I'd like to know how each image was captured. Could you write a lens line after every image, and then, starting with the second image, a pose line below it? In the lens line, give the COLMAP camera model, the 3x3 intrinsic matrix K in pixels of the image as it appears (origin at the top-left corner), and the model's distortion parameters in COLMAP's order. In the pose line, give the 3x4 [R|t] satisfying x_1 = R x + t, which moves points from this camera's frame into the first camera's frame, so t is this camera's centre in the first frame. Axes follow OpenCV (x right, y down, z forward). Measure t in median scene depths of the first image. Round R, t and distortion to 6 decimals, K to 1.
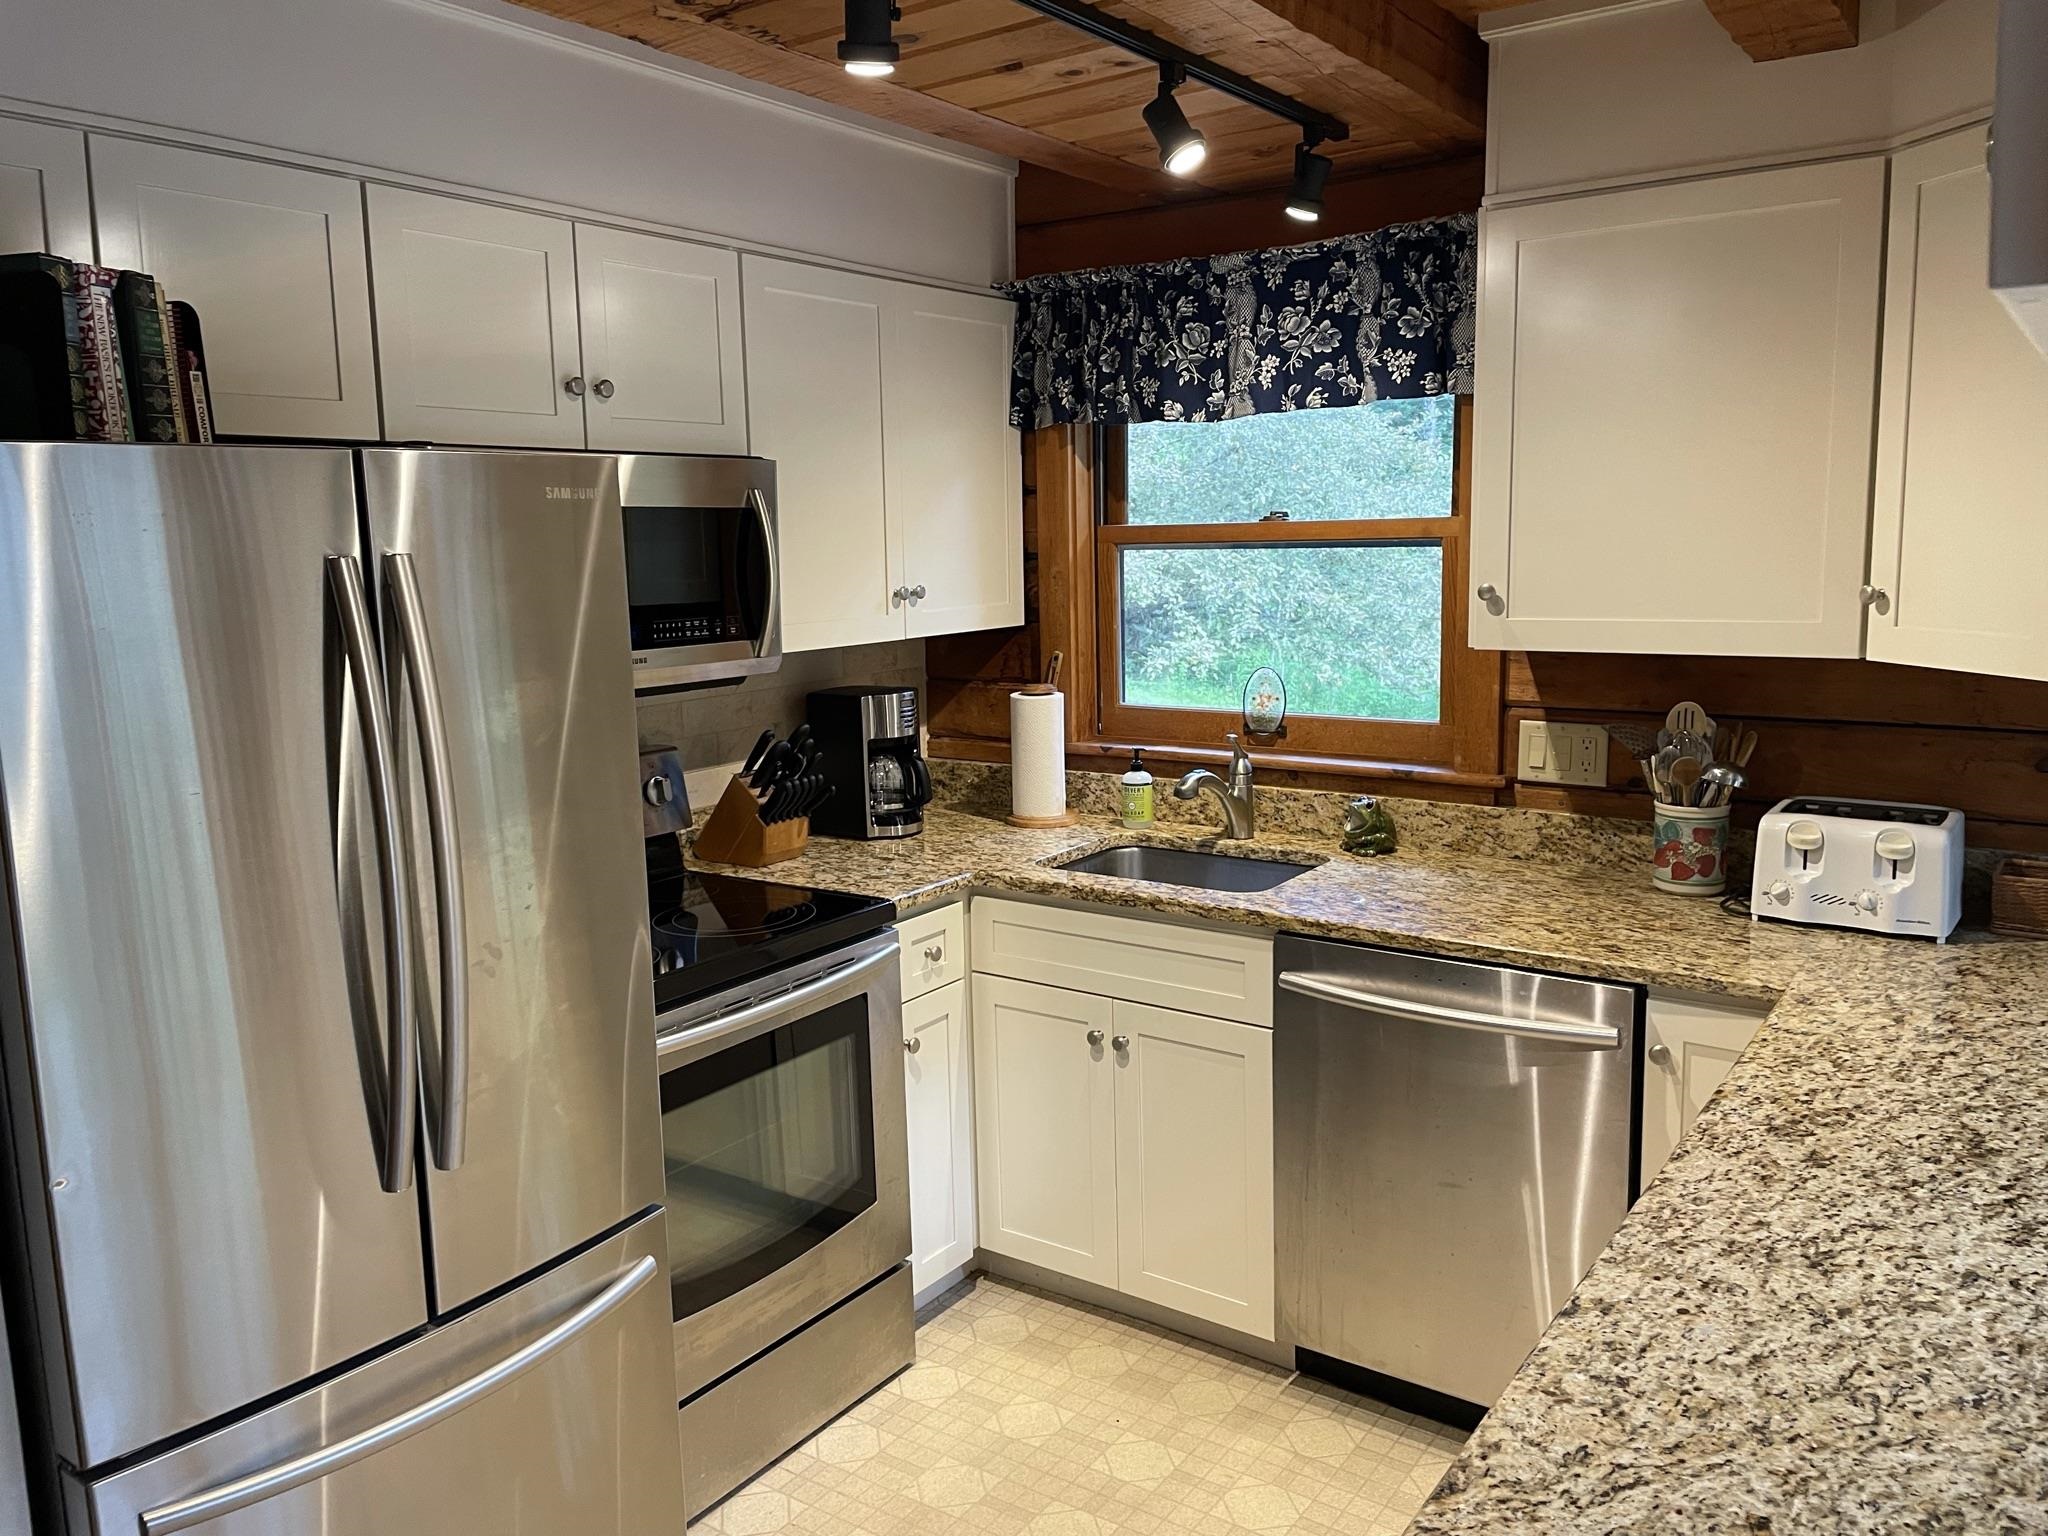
lens RADIAL K [[1543.7, 0, 1034.2], [0, 1543.7, 773.4], [0, 0, 1]] dist [0.006296, 0.002002]
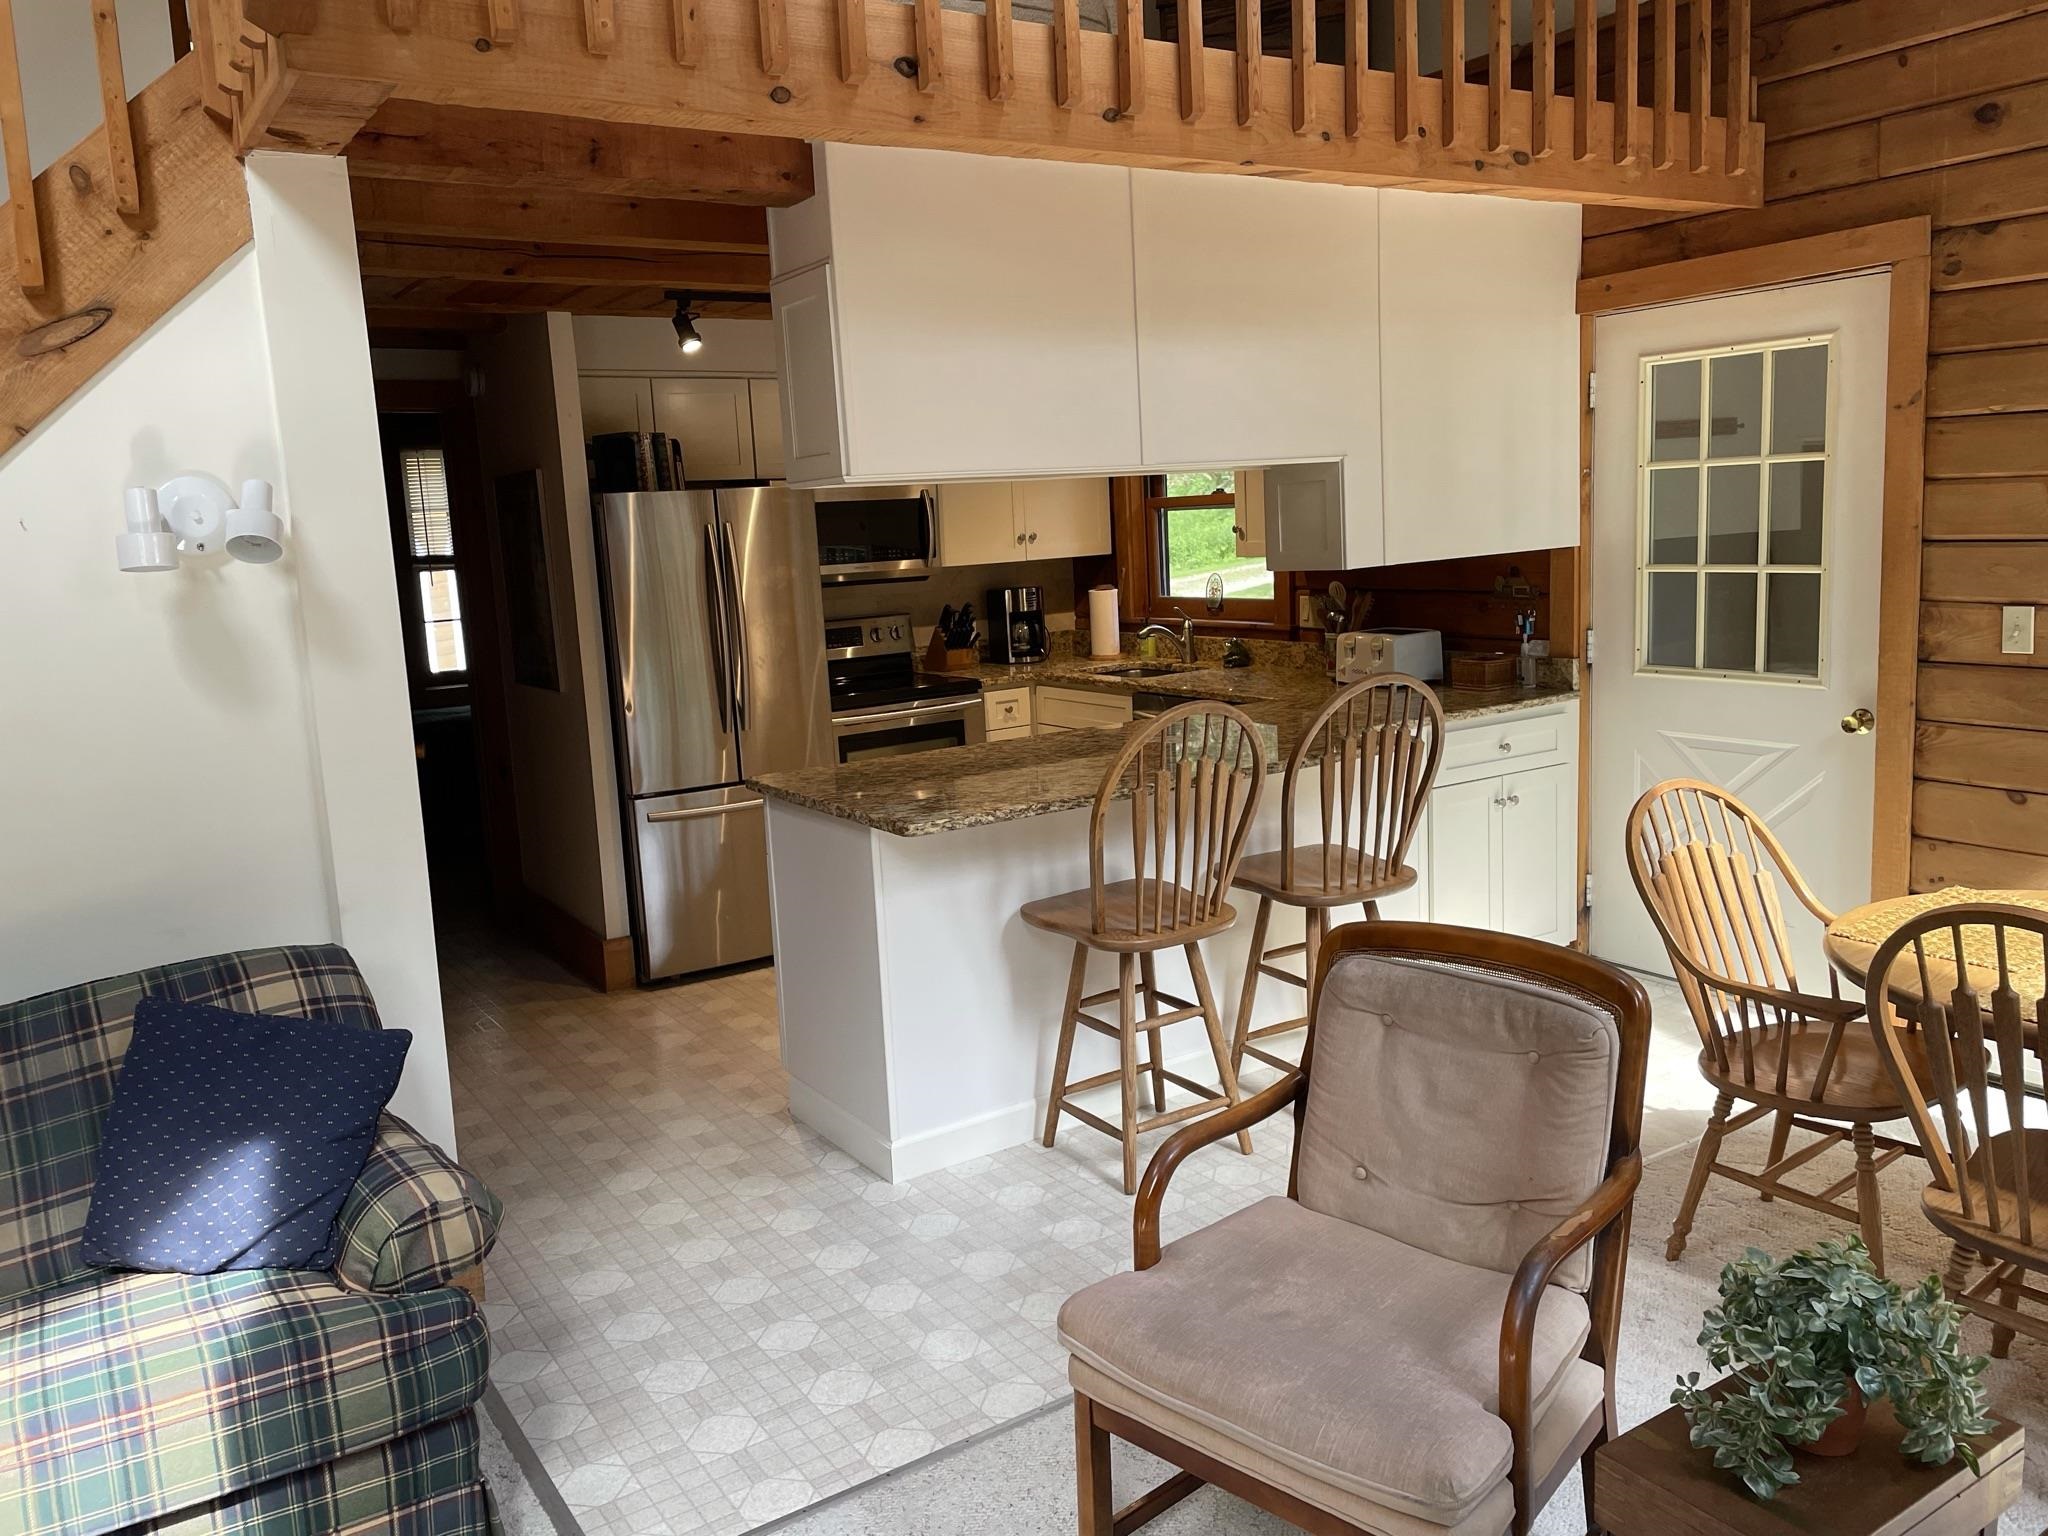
lens RADIAL K [[1543.7, 0, 1019.1], [0, 1543.7, 765.1], [0, 0, 1]] dist [0.006296, 0.002002]
pose [[0.920589, 0.033047, -0.389132, 0.693625], [-0.027552, 0.999426, 0.019694, 0.137236], [0.389560, -0.007408, 0.920971, -0.831560]]
